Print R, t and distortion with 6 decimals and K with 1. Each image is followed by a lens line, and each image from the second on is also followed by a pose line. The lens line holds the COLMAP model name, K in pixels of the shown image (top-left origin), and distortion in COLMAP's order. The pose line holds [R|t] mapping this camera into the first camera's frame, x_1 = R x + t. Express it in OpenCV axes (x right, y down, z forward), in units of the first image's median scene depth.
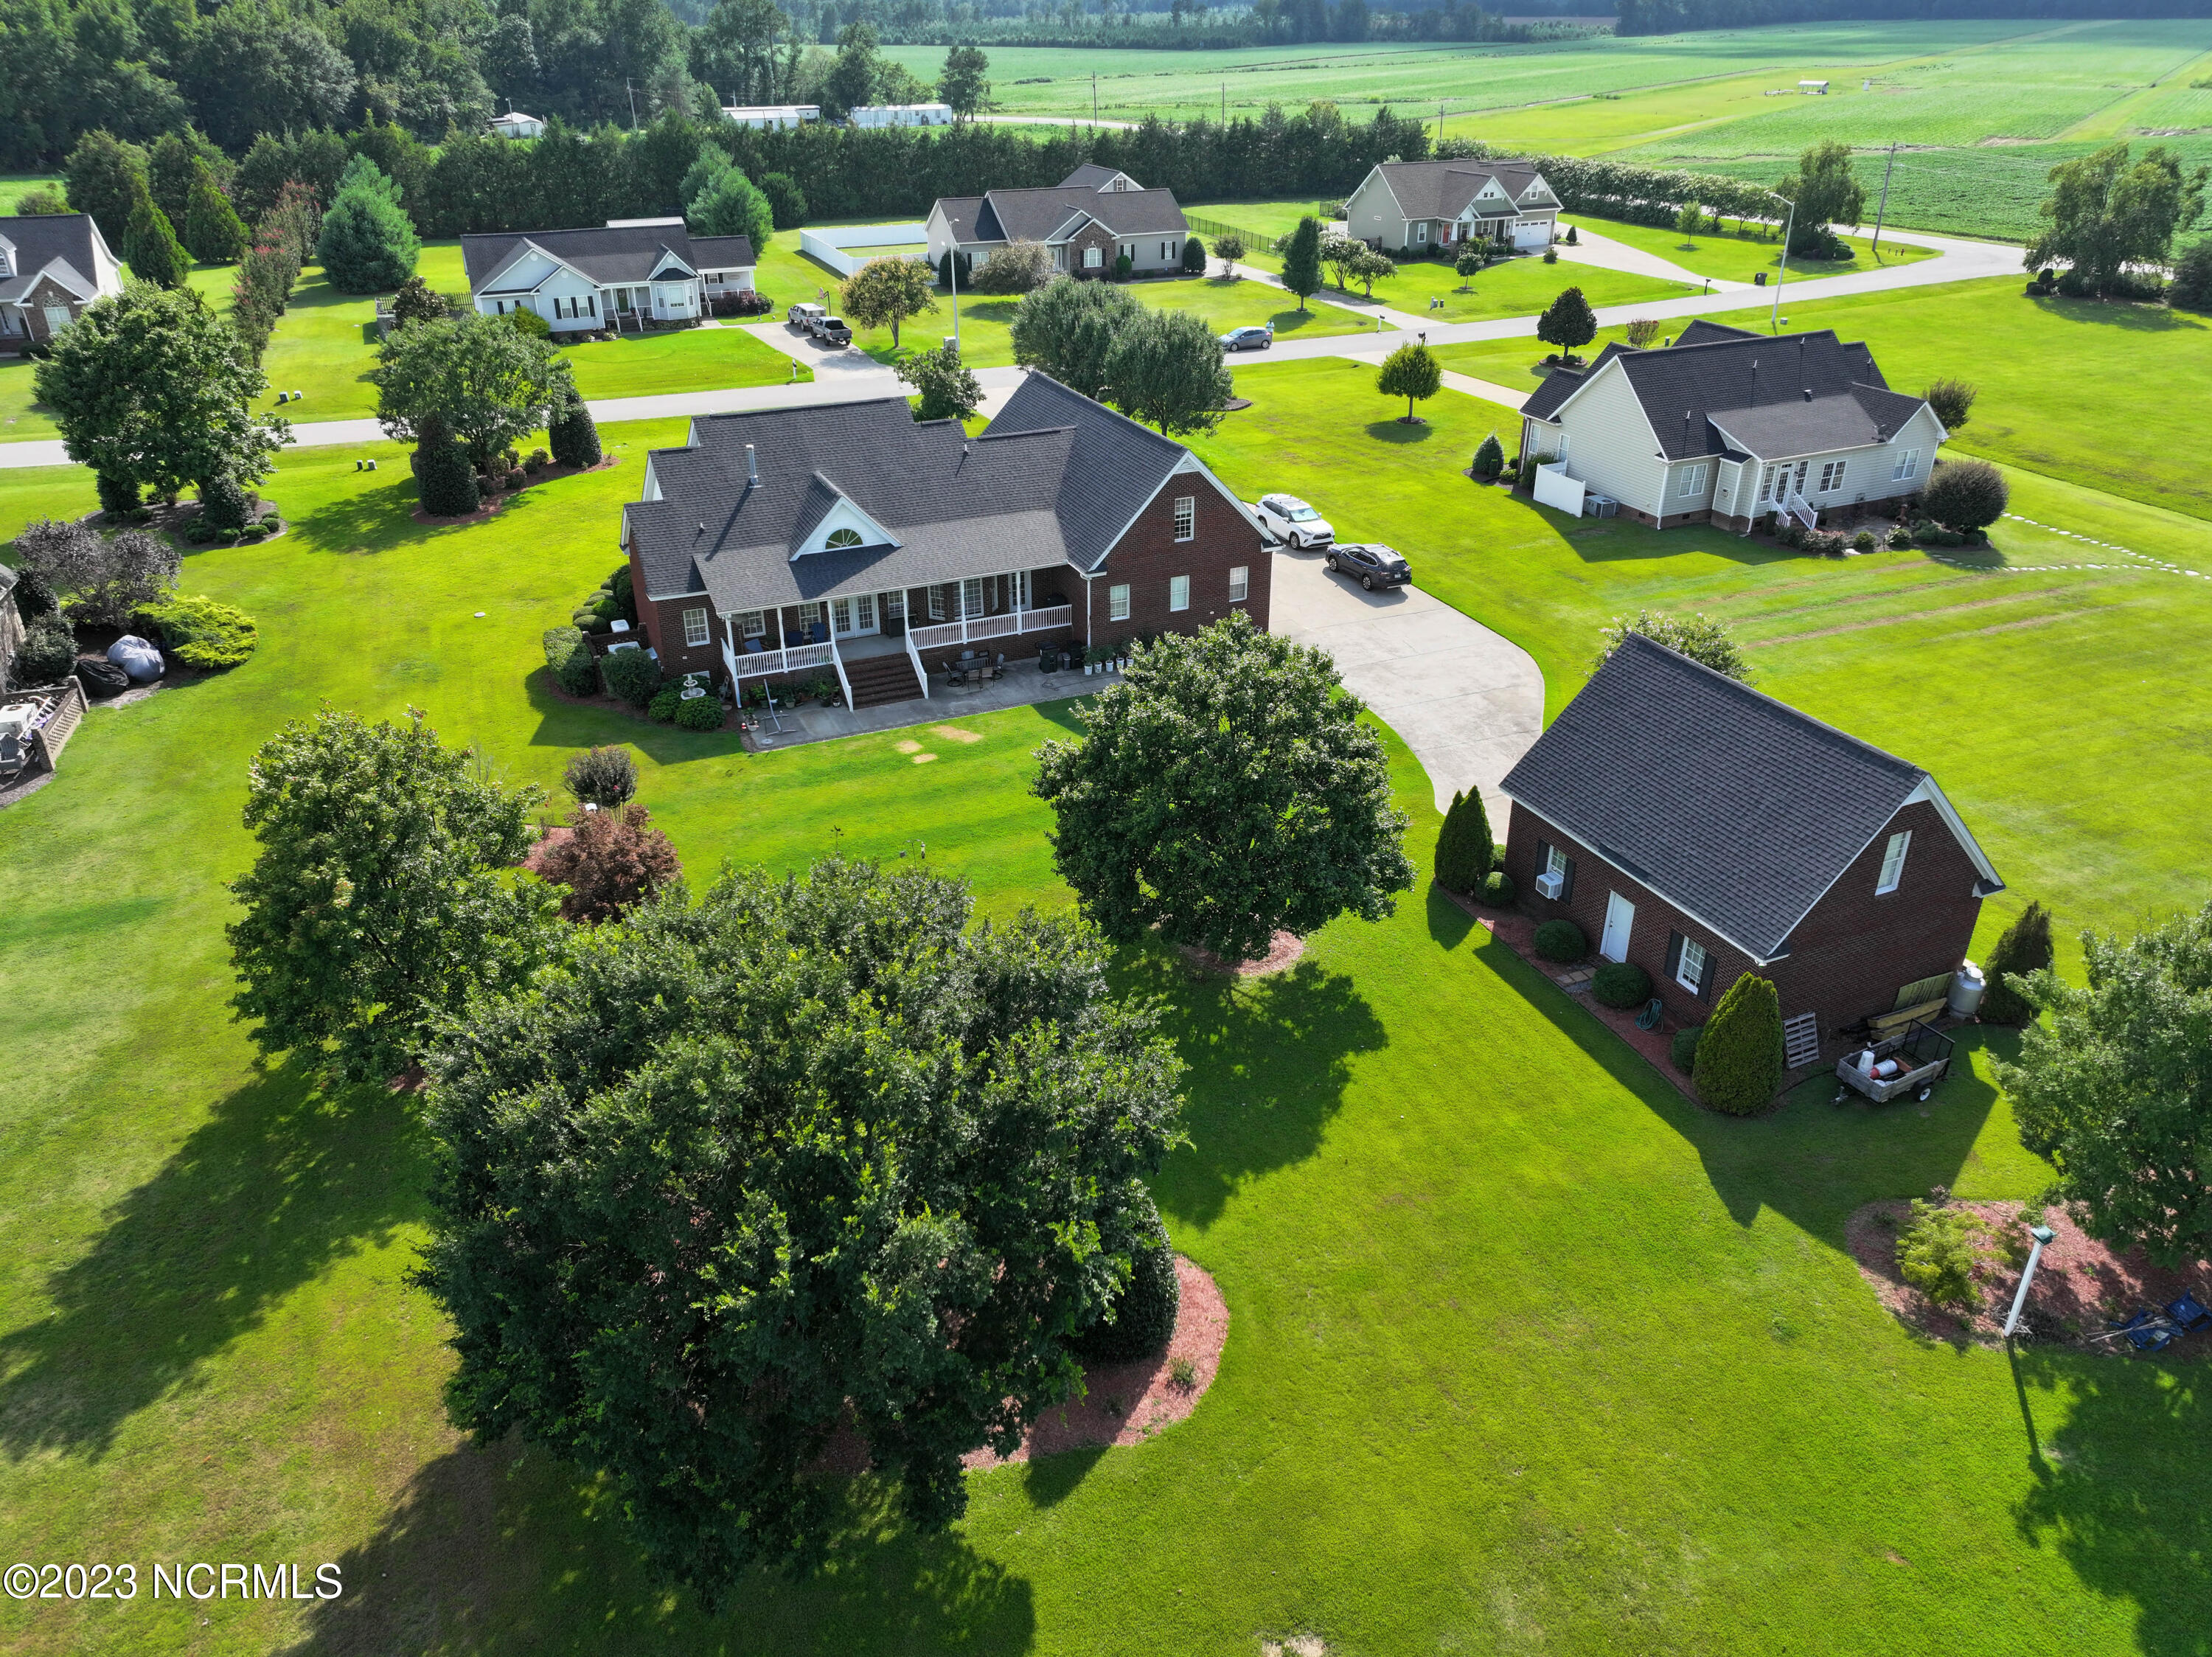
lens RADIAL K [[1549.6, 0, 1114.8], [0, 1549.6, 818.0], [0, 0, 1]] dist [-0.003844, 0.019346]
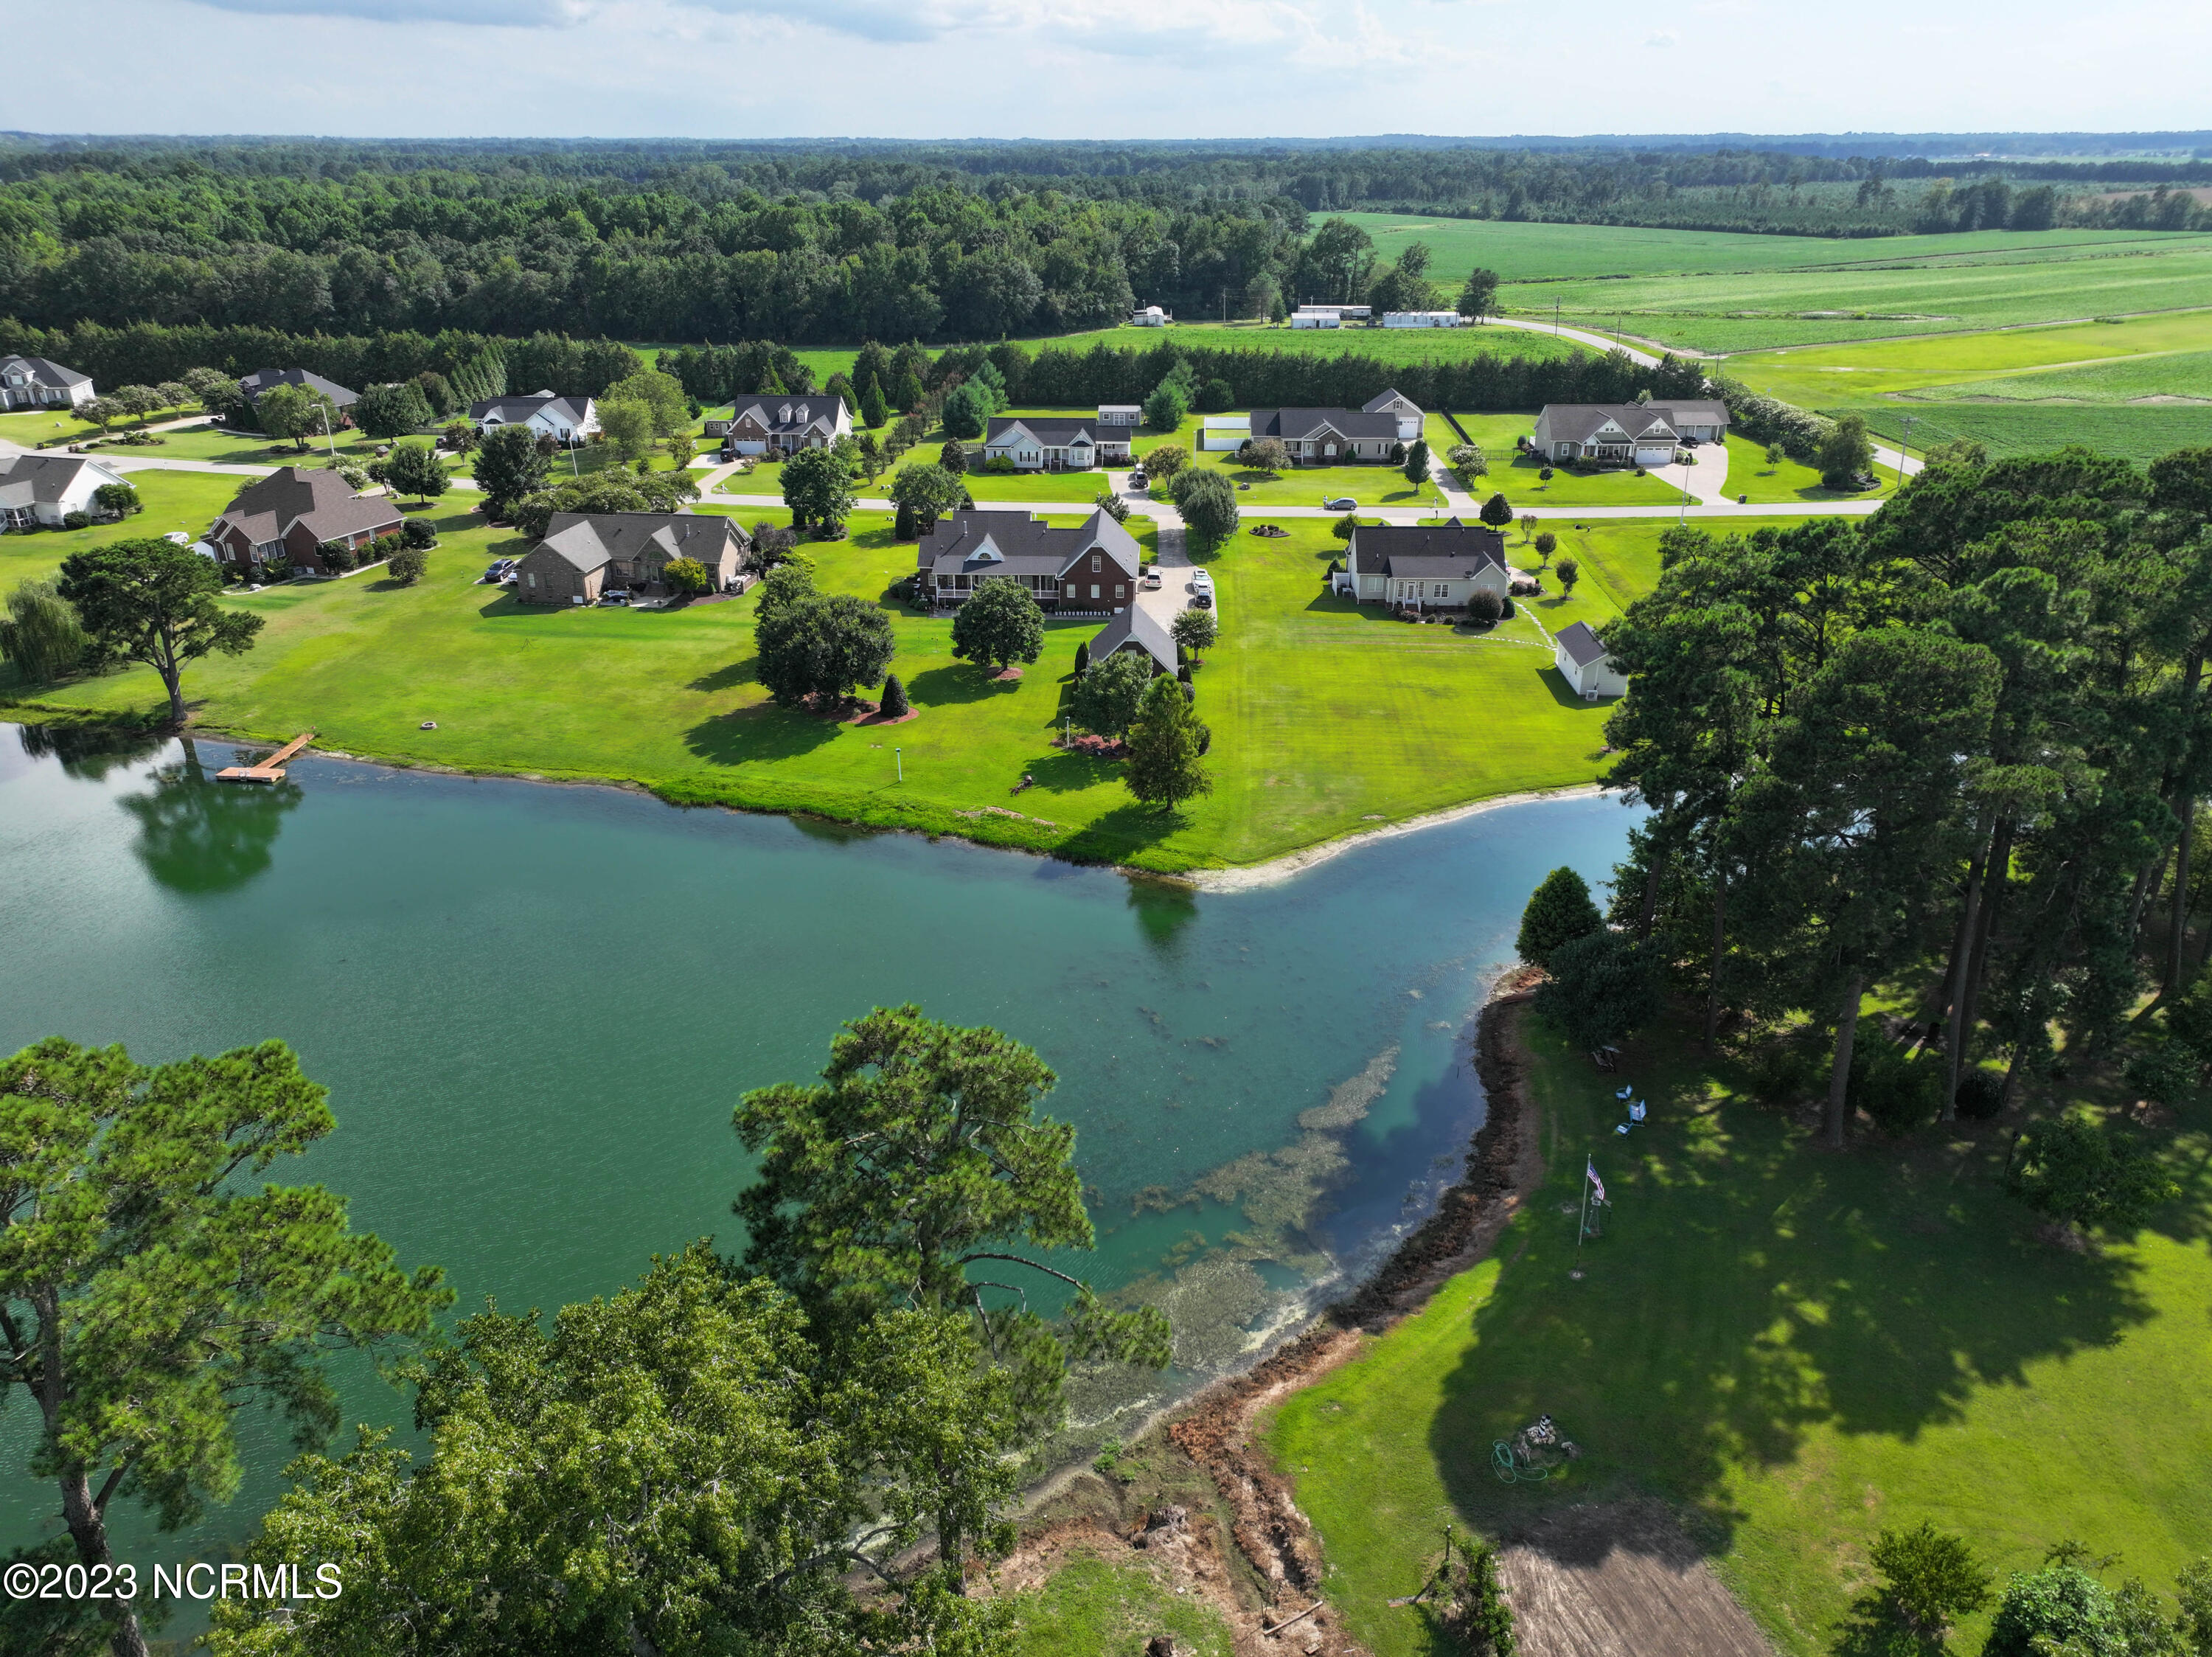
lens RADIAL K [[1546.6, 0, 1119.9], [0, 1546.6, 829.3], [0, 0, 1]] dist [0.002666, 0.005766]
pose [[0.898032, 0.181822, -0.400599, 1.053534], [-0.207986, 0.977875, -0.022412, 0.266858], [0.387661, 0.103446, 0.915979, -1.206918]]
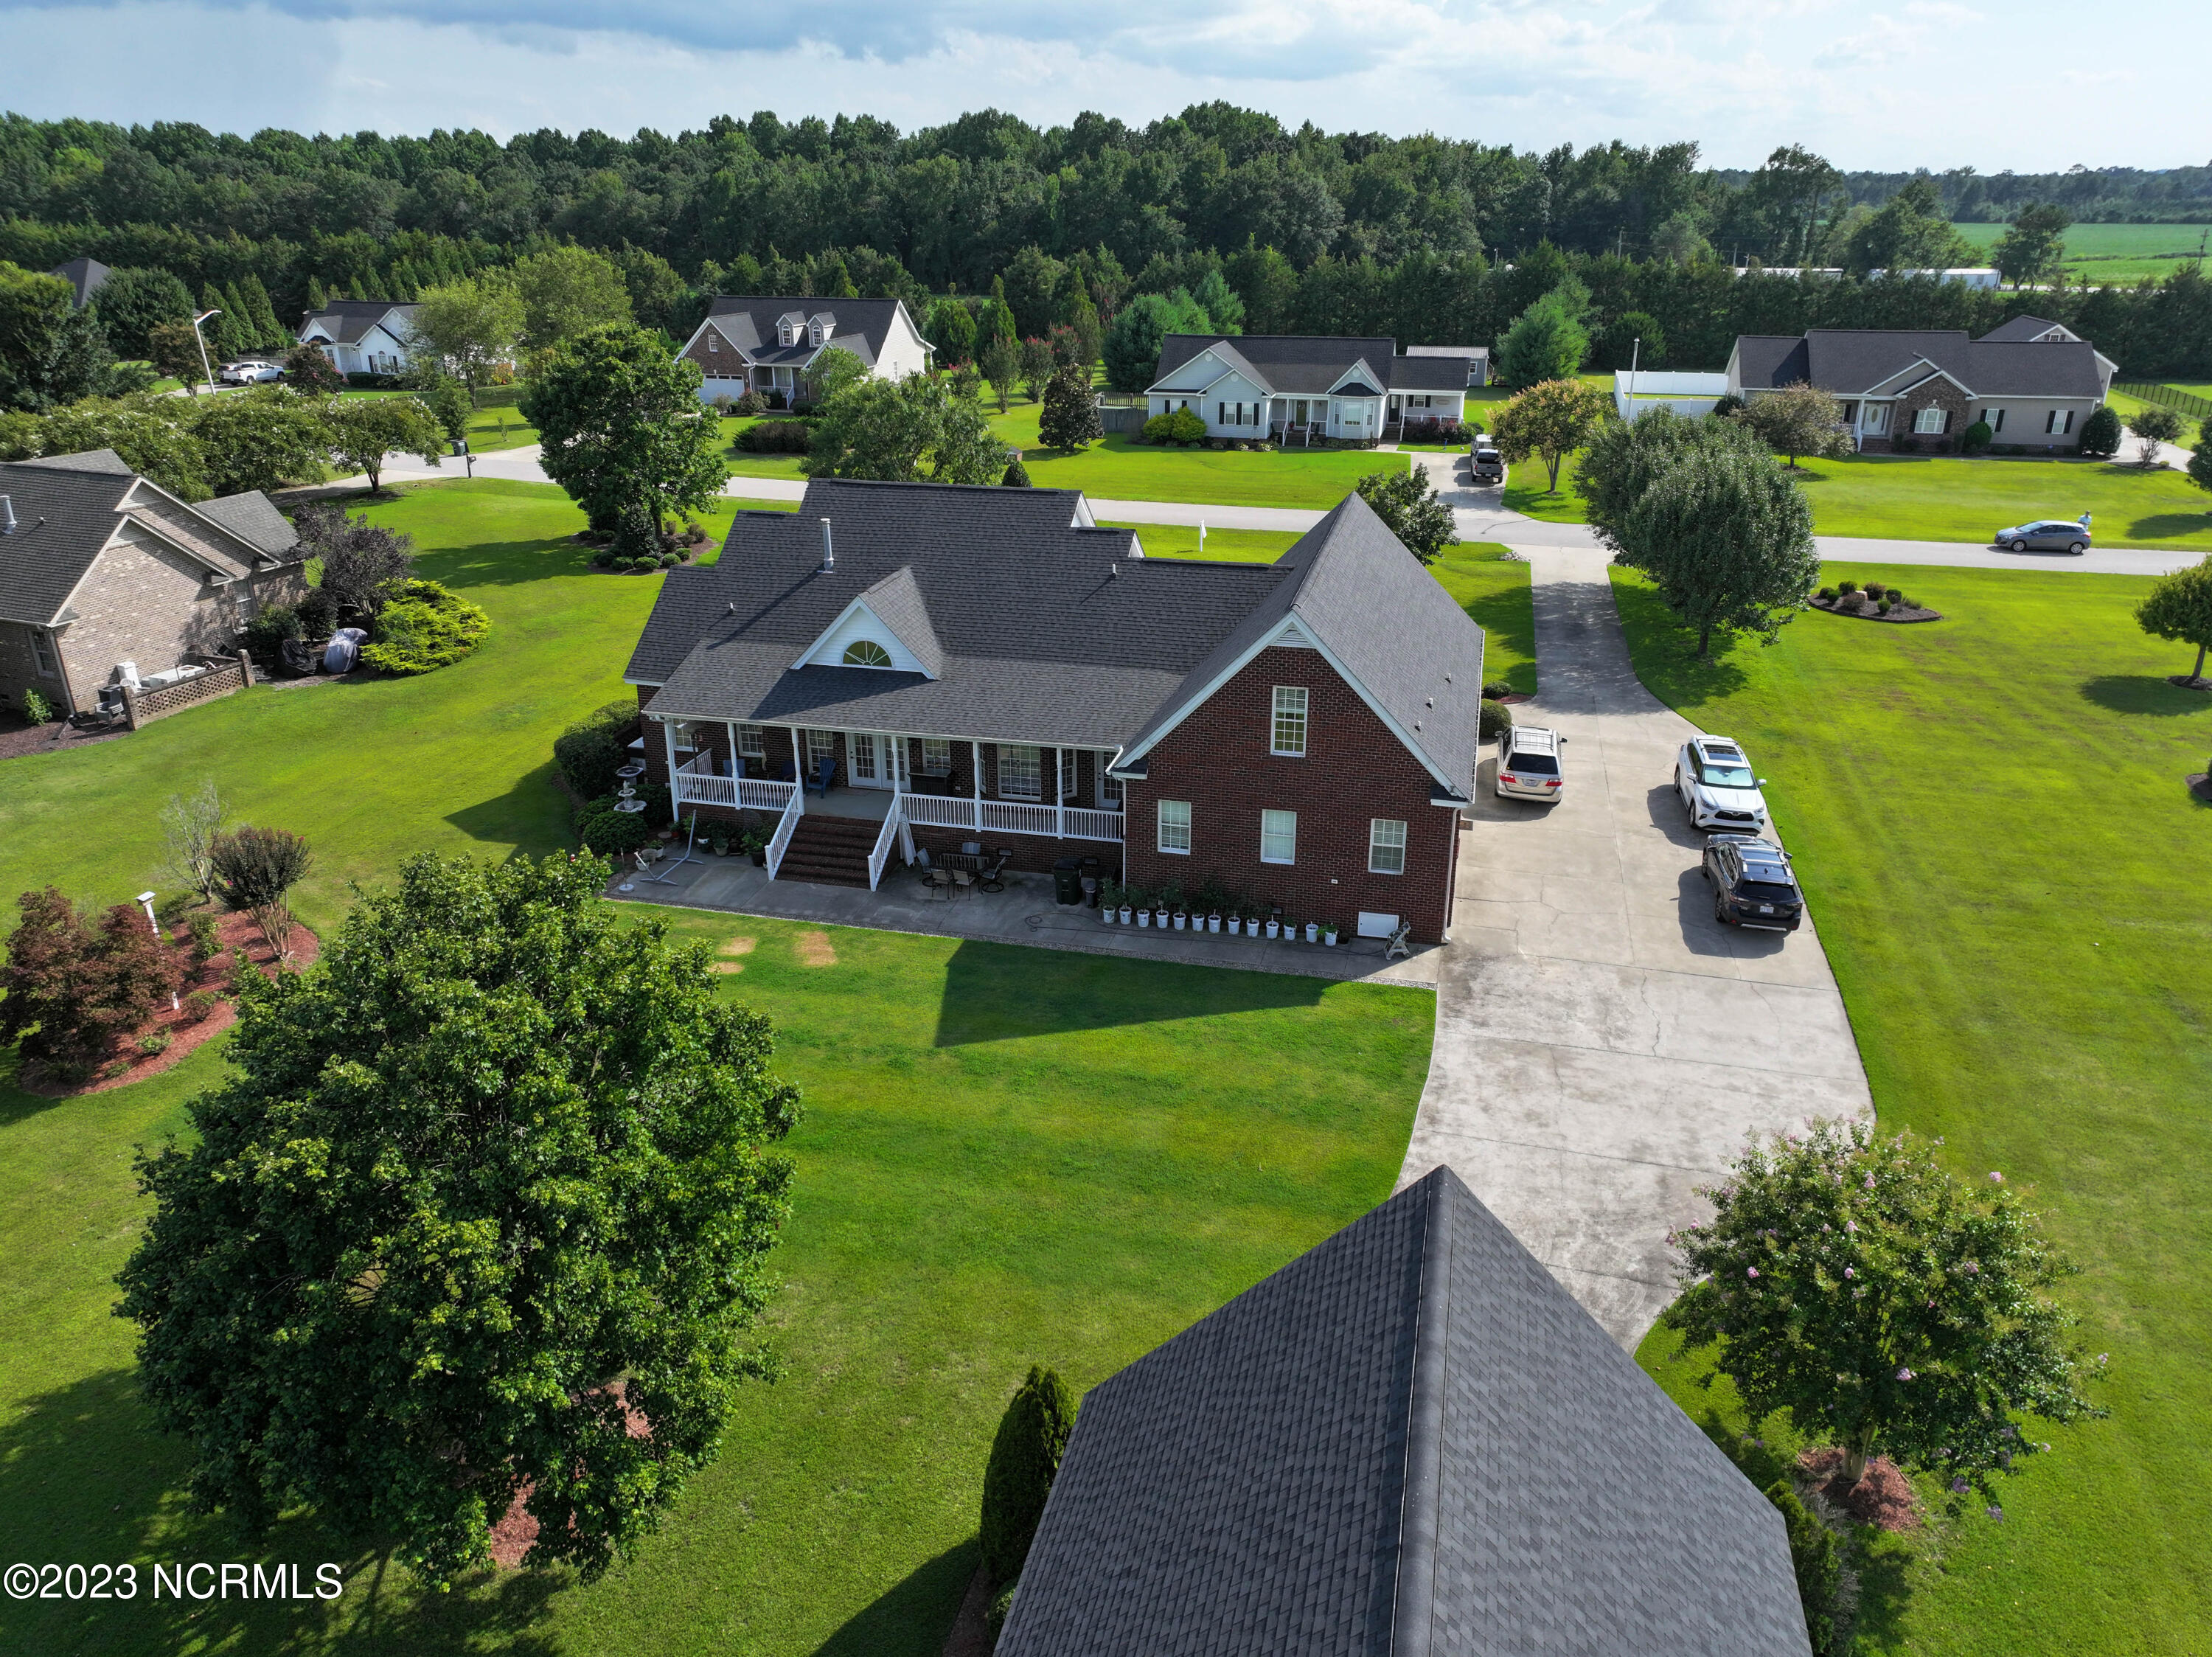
lens RADIAL K [[1549.6, 0, 1114.8], [0, 1549.6, 818.0], [0, 0, 1]] dist [-0.003844, 0.019346]
pose [[0.787496, 0.231146, -0.571333, 0.290465], [-0.287865, 0.957625, -0.009348, -0.108312], [0.544962, 0.171828, 0.820665, 0.385948]]
